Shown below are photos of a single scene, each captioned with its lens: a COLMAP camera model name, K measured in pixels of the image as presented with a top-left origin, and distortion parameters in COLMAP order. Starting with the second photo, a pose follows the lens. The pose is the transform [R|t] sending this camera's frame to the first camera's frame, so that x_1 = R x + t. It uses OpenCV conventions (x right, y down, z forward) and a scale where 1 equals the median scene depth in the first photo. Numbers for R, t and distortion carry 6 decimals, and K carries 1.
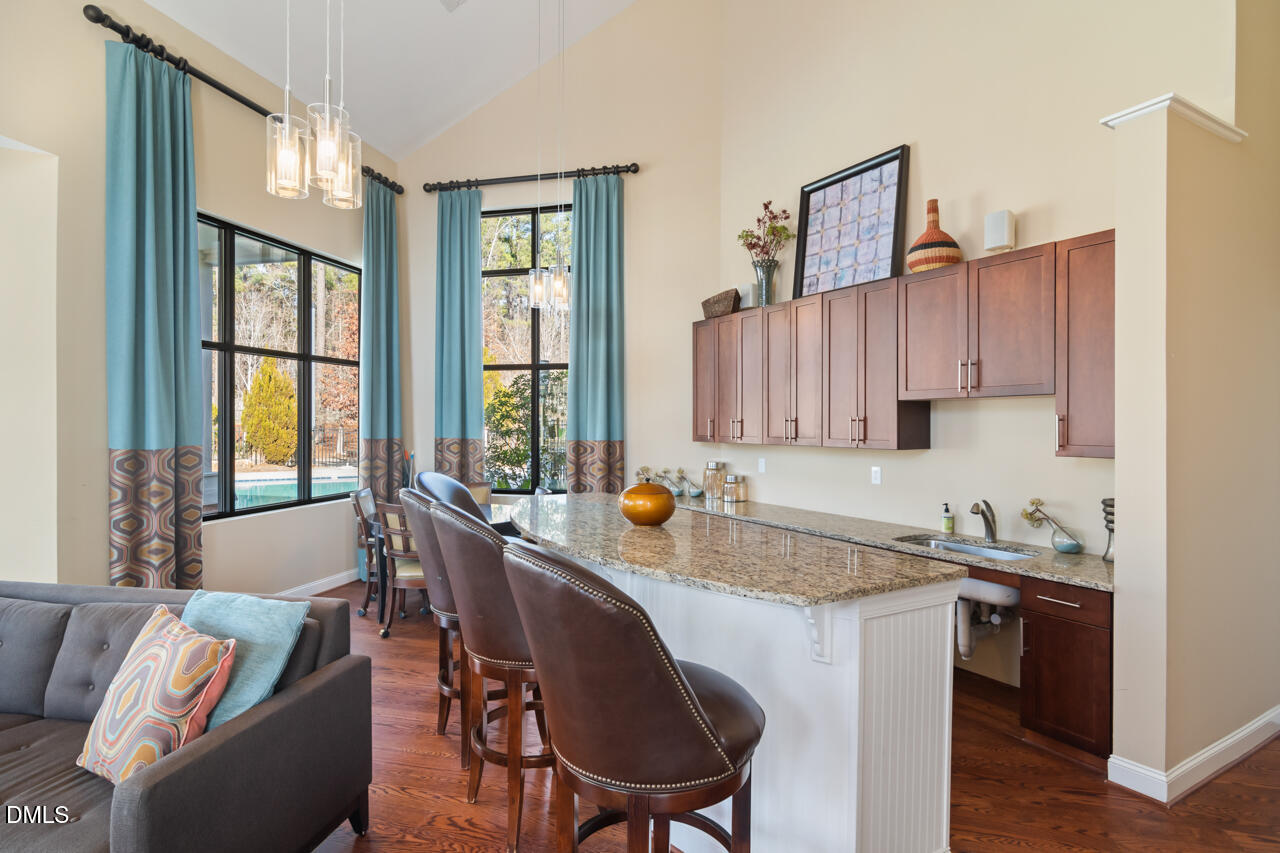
lens RADIAL K [[657.0, 0, 640.0], [0, 657.0, 426.5], [0, 0, 1]] dist [-0.005195, -0.001335]
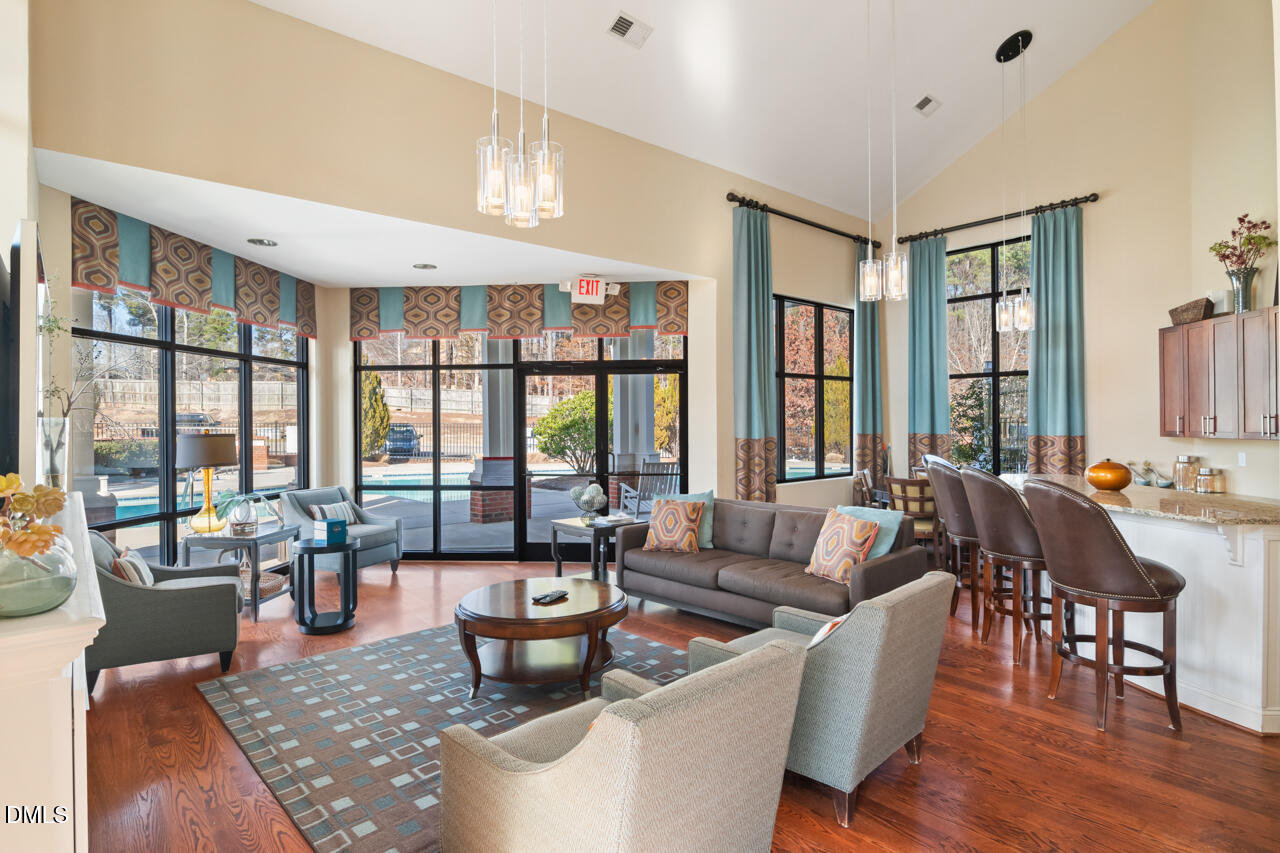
lens RADIAL K [[663.2, 0, 640.0], [0, 663.2, 421.8], [0, 0, 1]] dist [-0.002703, 0.001333]
pose [[0.819913, -0.007868, -0.572433, 0.000884], [0.005558, 0.999968, -0.005784, -0.000767], [0.572460, 0.001561, 0.819931, -0.444817]]
